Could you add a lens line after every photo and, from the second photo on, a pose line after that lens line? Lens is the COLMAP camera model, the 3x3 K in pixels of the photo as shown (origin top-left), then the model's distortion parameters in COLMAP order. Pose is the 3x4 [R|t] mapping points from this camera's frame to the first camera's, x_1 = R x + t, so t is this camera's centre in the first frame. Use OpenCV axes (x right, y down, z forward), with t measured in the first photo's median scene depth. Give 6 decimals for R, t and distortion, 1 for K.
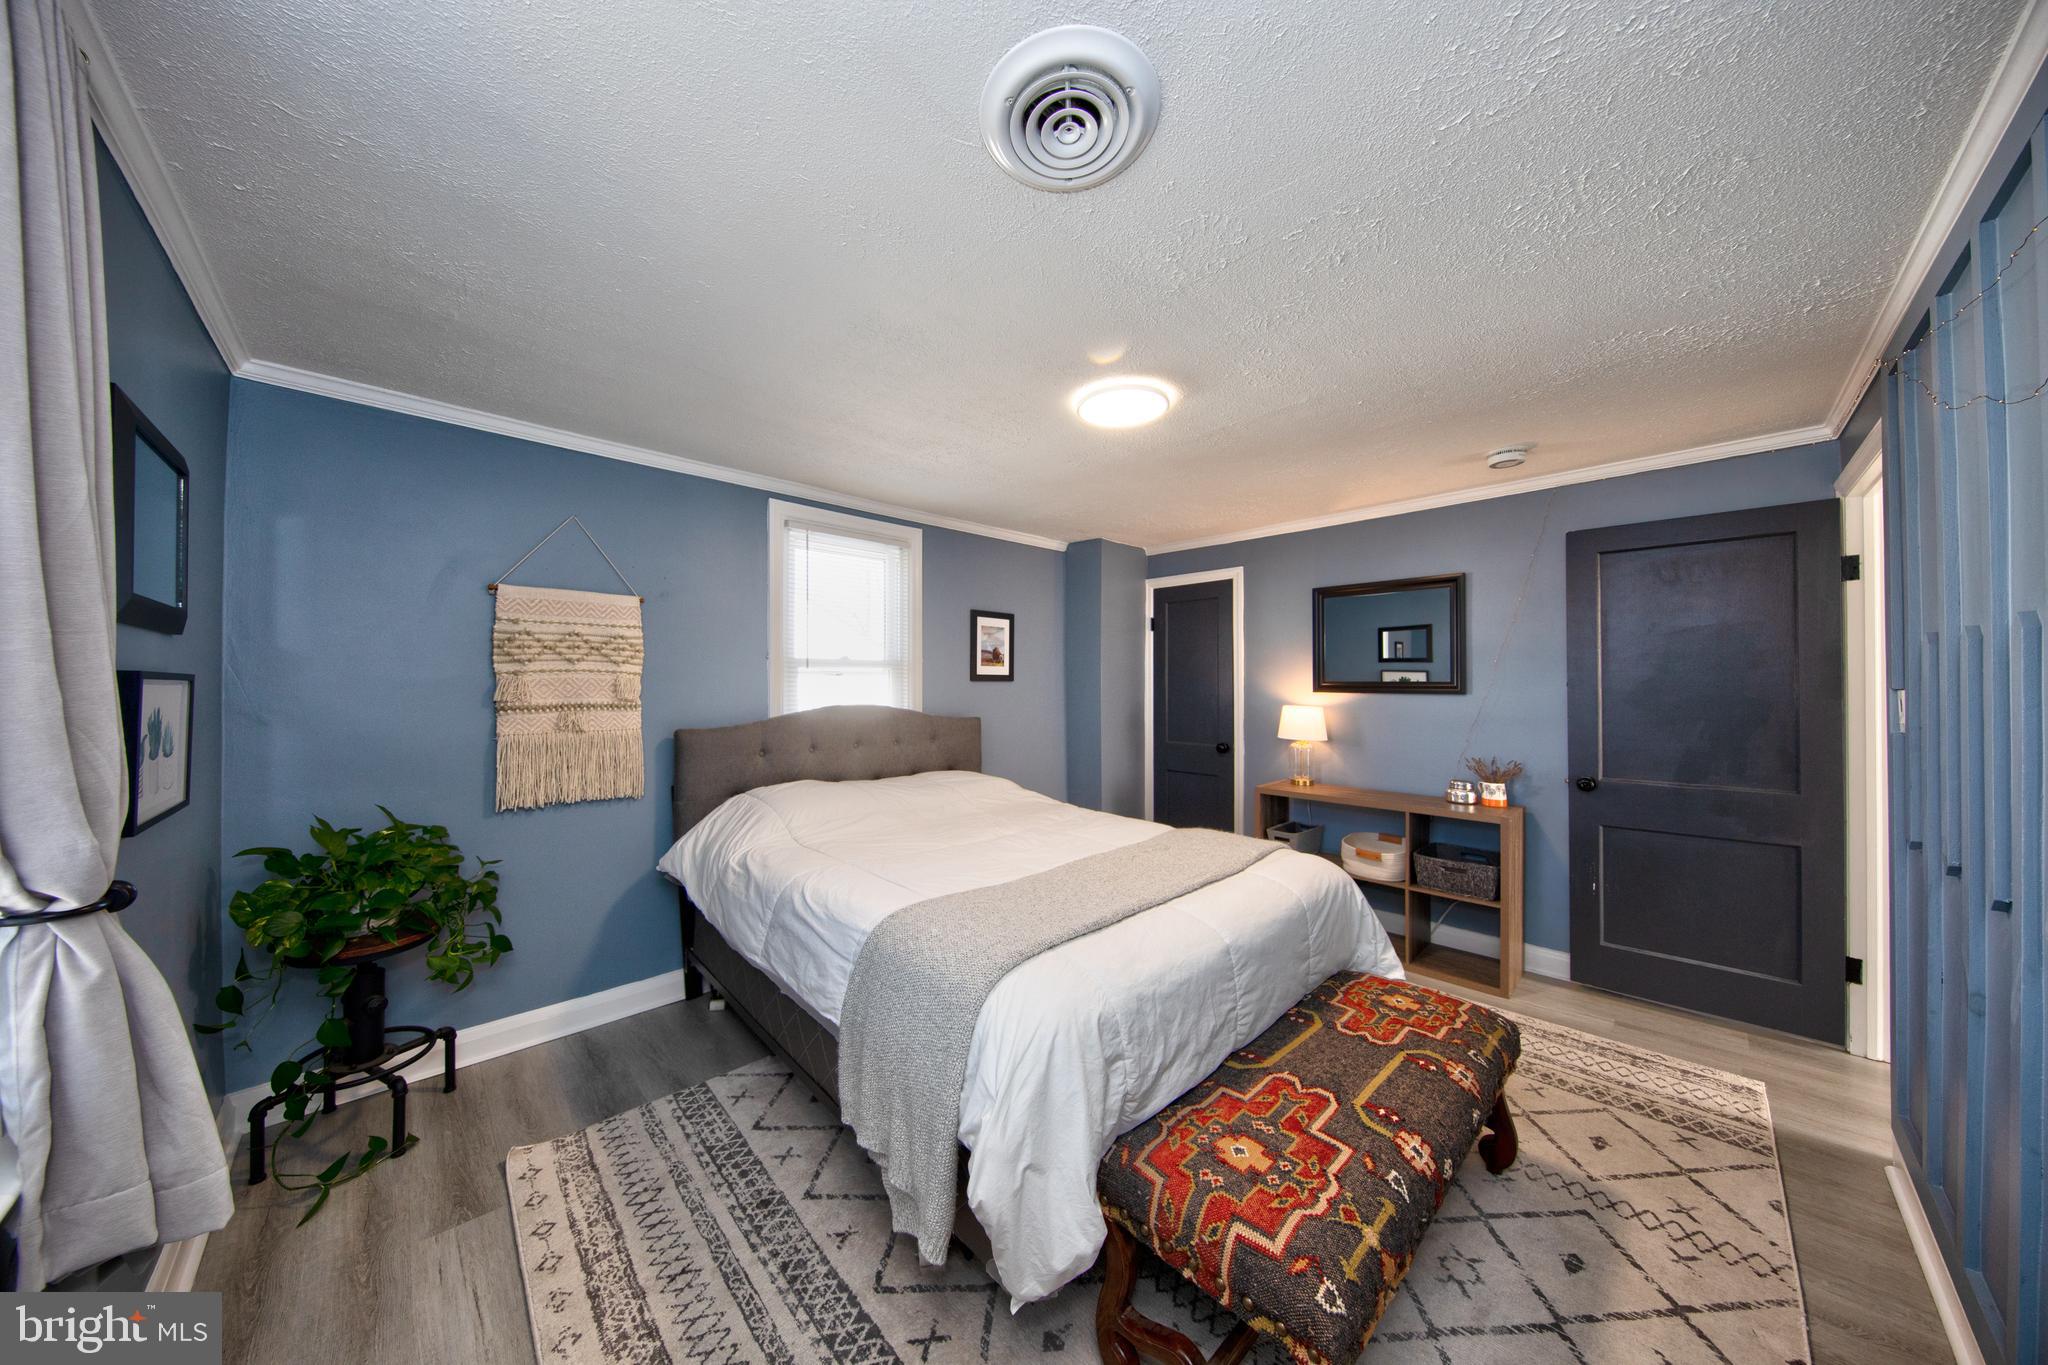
lens RADIAL K [[648.2, 0, 1018.4], [0, 648.2, 678.8], [0, 0, 1]] dist [-0.001452, -0.000244]
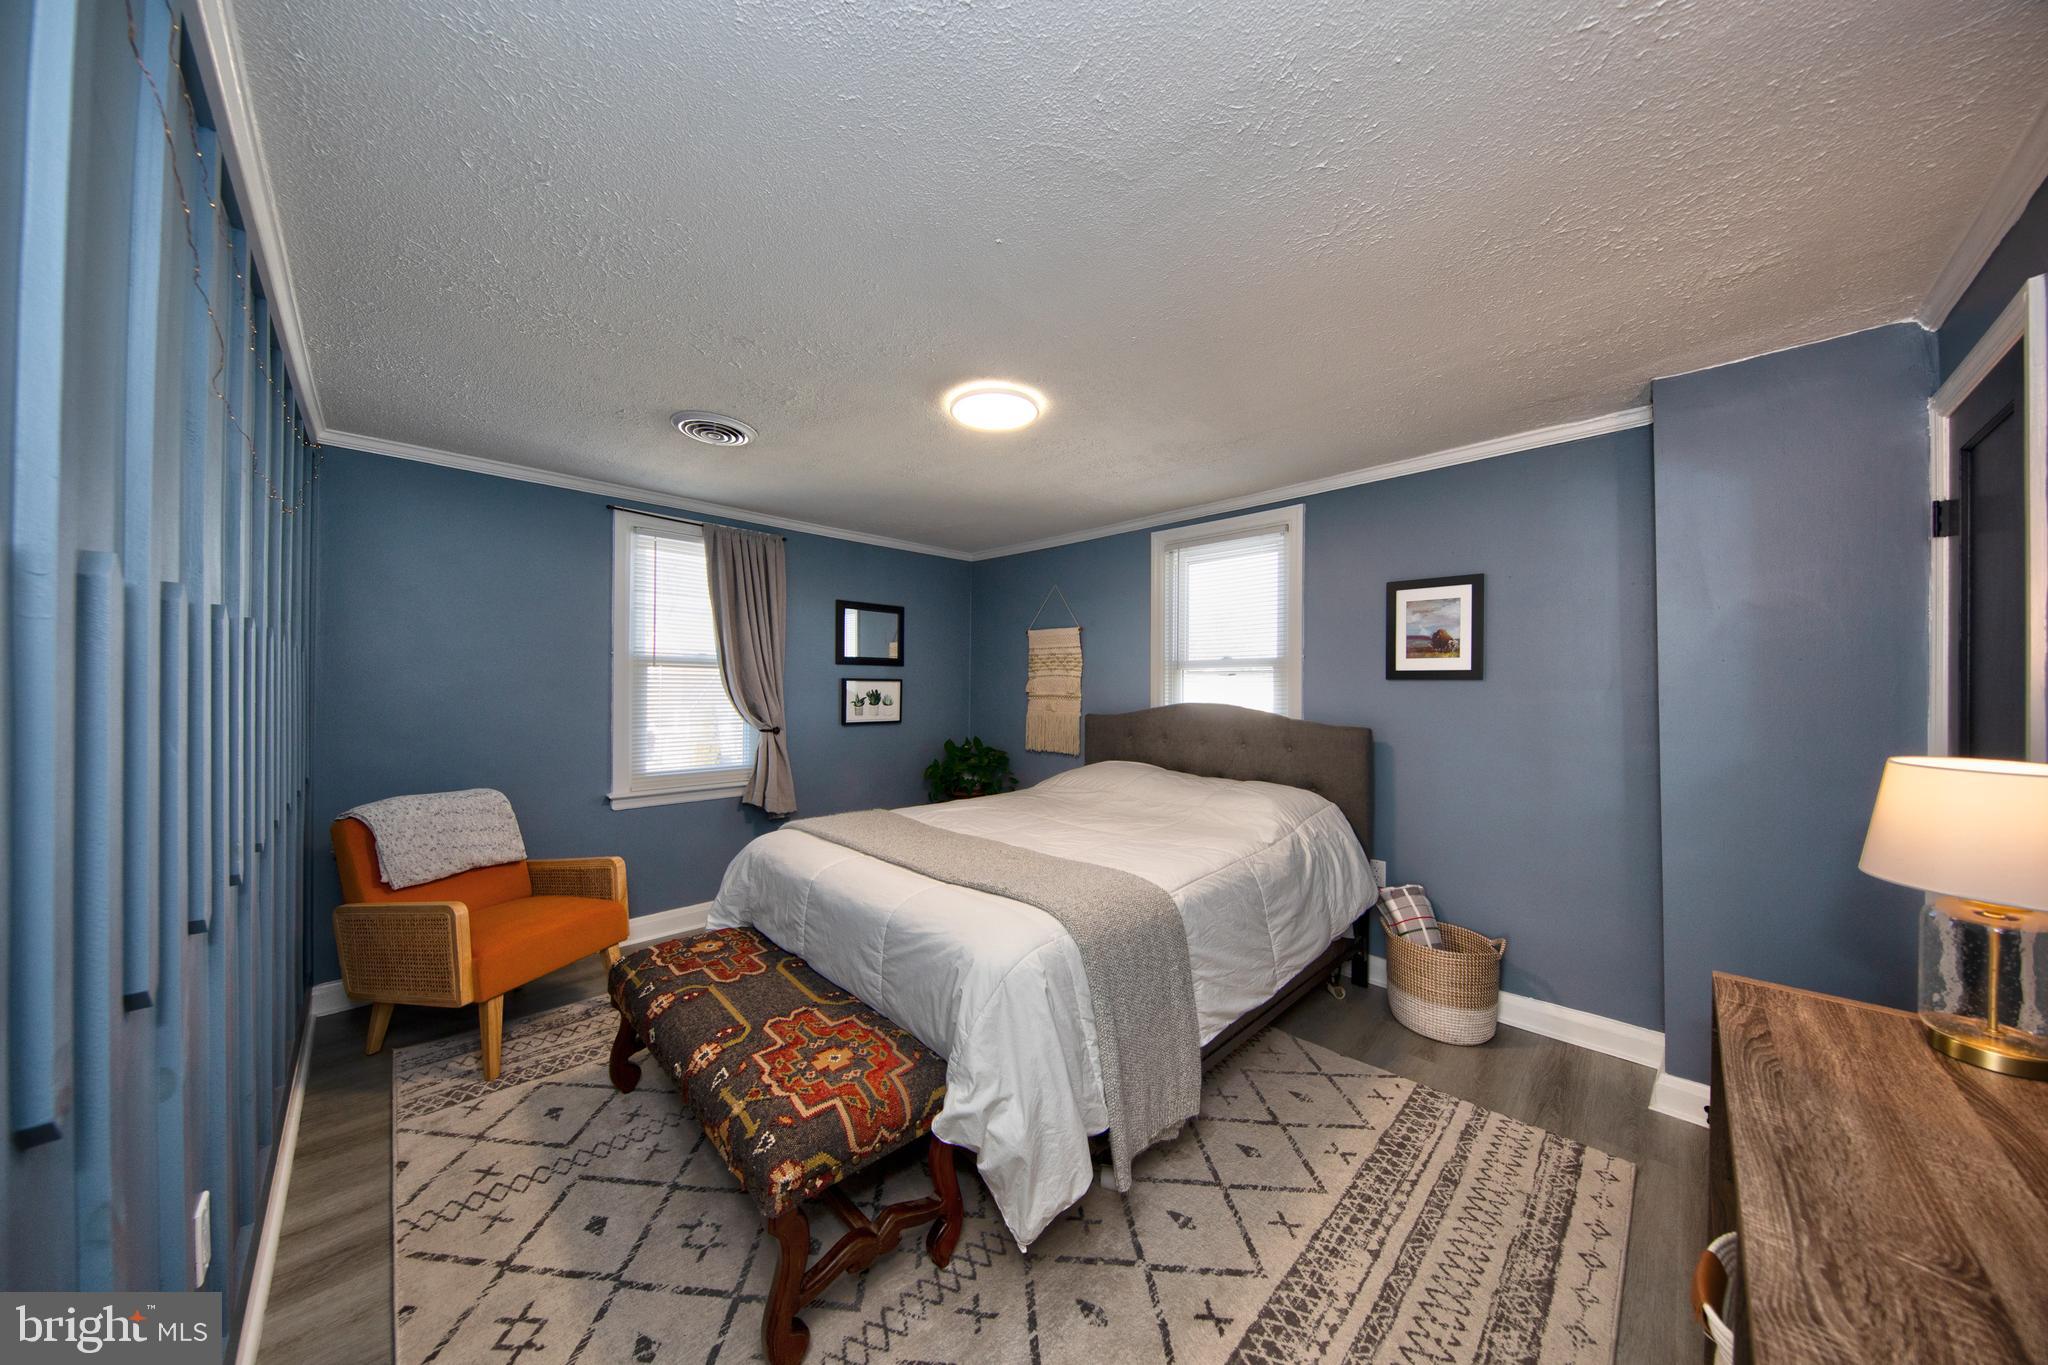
lens RADIAL K [[648.2, 0, 1017.2], [0, 648.2, 686.1], [0, 0, 1]] dist [-0.001452, -0.000244]
pose [[0.014788, -0.000446, -0.999891, 0.969869], [0.000322, 1.000000, -0.000441, 0.016269], [0.999891, -0.000316, 0.014788, 0.835089]]
